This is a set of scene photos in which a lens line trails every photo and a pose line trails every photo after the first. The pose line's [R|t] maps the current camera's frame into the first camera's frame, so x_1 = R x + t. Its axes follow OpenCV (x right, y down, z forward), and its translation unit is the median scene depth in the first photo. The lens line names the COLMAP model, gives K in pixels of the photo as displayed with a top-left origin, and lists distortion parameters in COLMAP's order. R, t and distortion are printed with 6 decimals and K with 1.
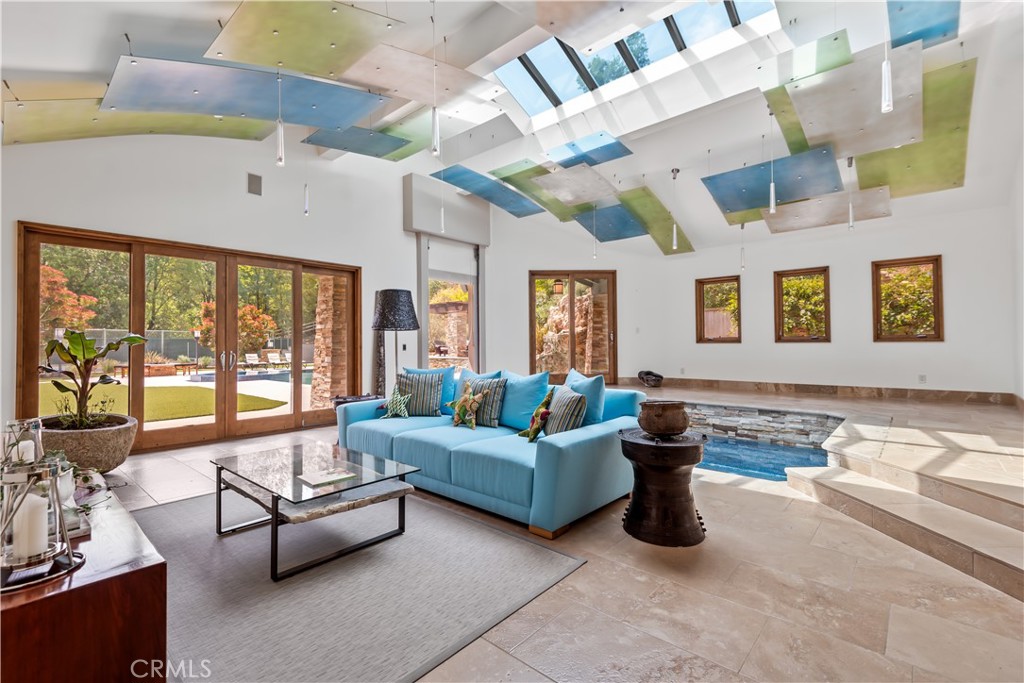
lens RADIAL K [[465.7, 0, 513.0], [0, 465.7, 336.0], [0, 0, 1]] dist [0.000421, -0.000493]
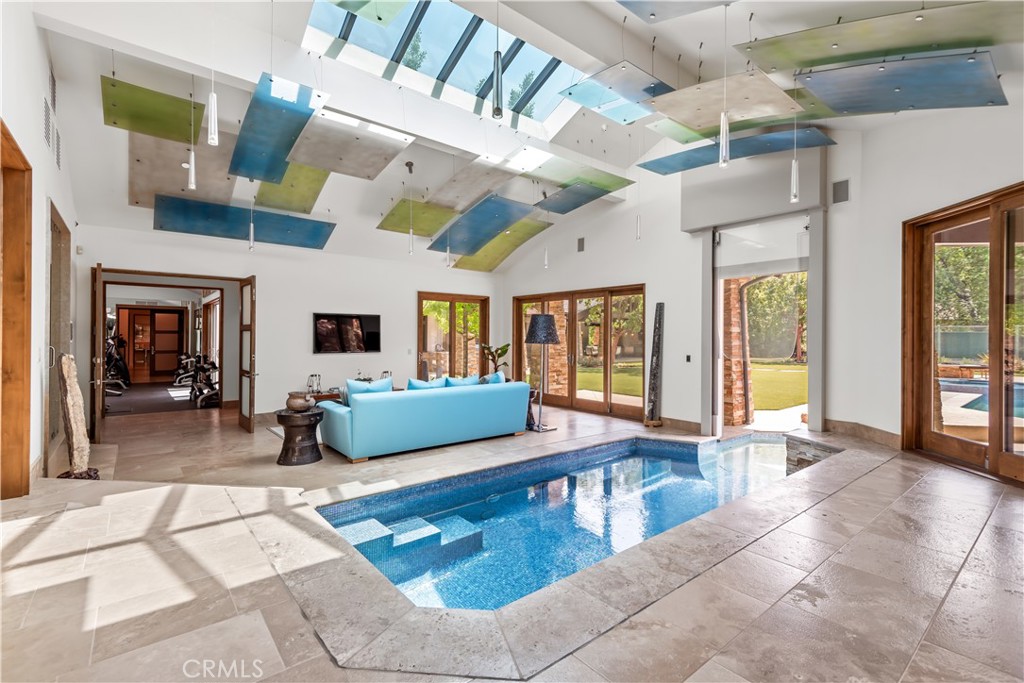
lens RADIAL K [[465.7, 0, 513.3], [0, 465.7, 340.0], [0, 0, 1]] dist [0.000421, -0.000493]
pose [[-0.189560, 0.004690, -0.981858, 0.930631], [0.001216, 0.999989, 0.004542, -0.021750], [0.981868, -0.000333, -0.189563, 1.021052]]
